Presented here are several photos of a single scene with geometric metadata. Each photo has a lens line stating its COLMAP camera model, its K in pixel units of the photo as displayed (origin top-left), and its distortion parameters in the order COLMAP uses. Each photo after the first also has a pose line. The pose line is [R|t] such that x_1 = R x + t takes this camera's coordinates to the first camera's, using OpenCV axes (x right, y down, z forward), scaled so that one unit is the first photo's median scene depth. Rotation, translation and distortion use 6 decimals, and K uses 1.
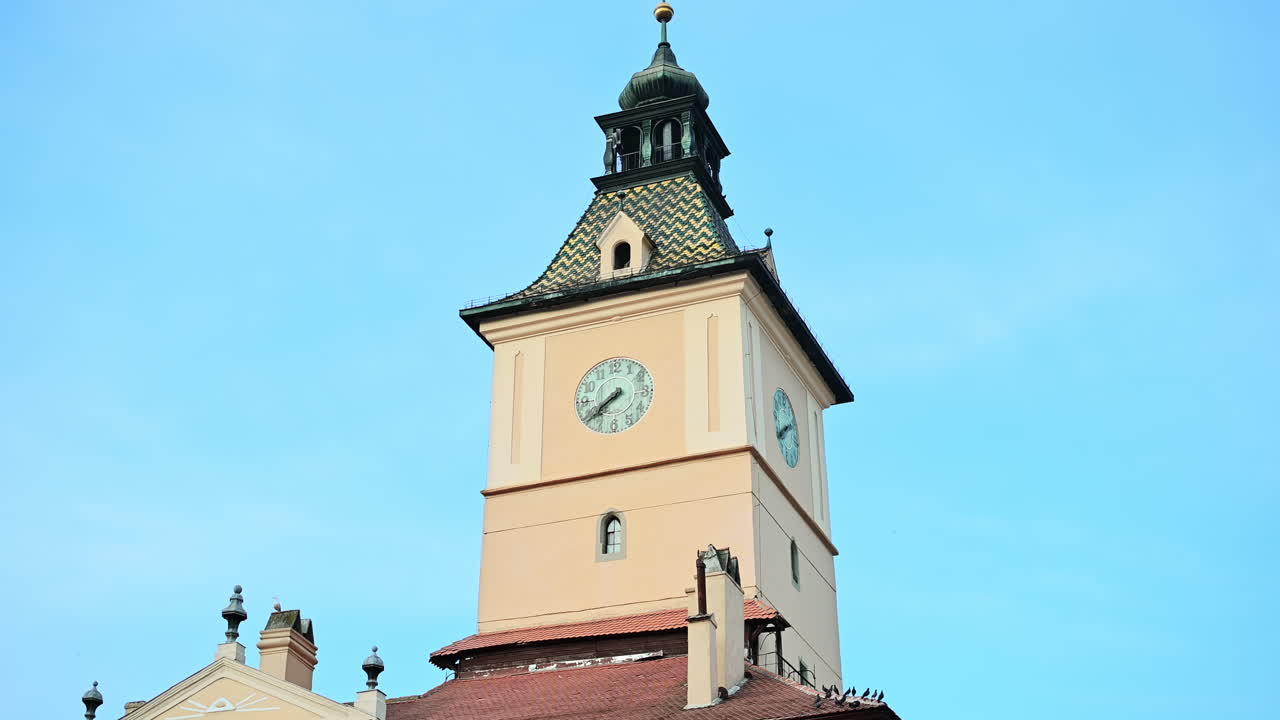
lens RADIAL K [[1805.8, 0, 640.0], [0, 1805.8, 360.0], [0, 0, 1]] dist [-0.091189, 0.000013]
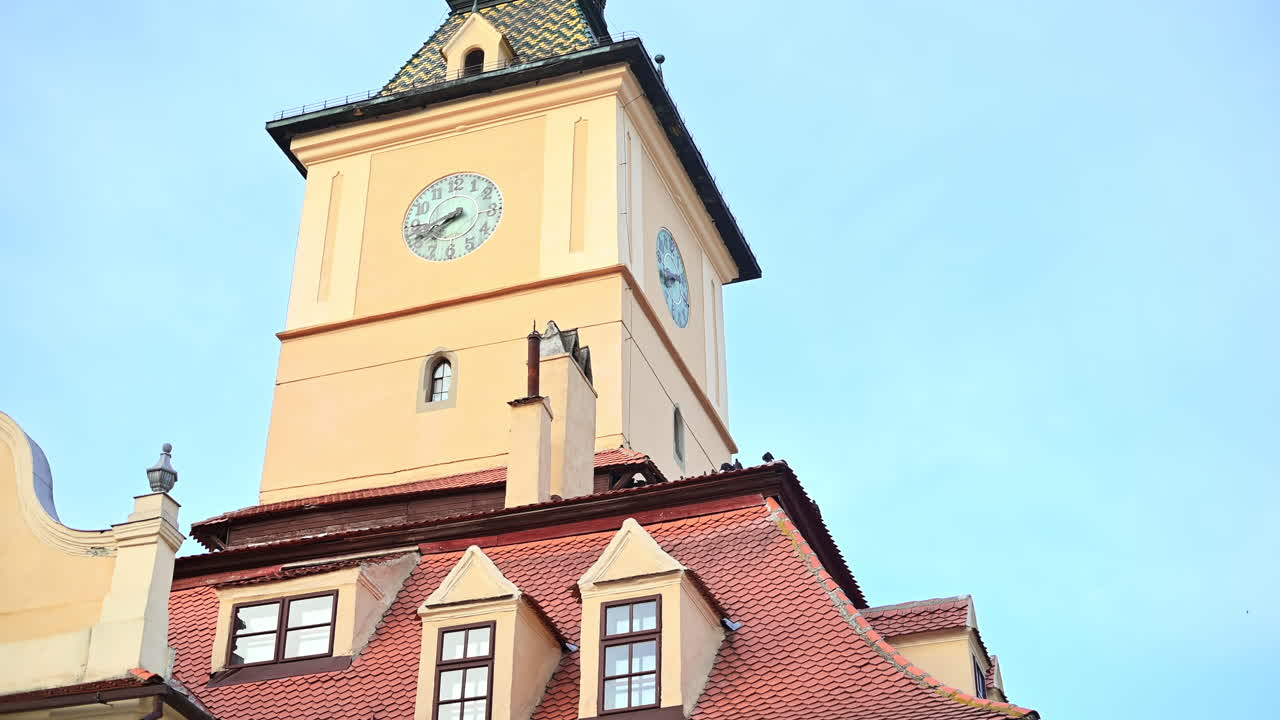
lens RADIAL K [[1805.8, 0, 640.0], [0, 1805.8, 360.0], [0, 0, 1]] dist [-0.091189, 0.000013]
pose [[0.998880, 0.026634, 0.039098, 0.037726], [-0.023528, 0.996686, -0.077867, 0.139888], [-0.041042, 0.076860, 0.996197, 0.223292]]
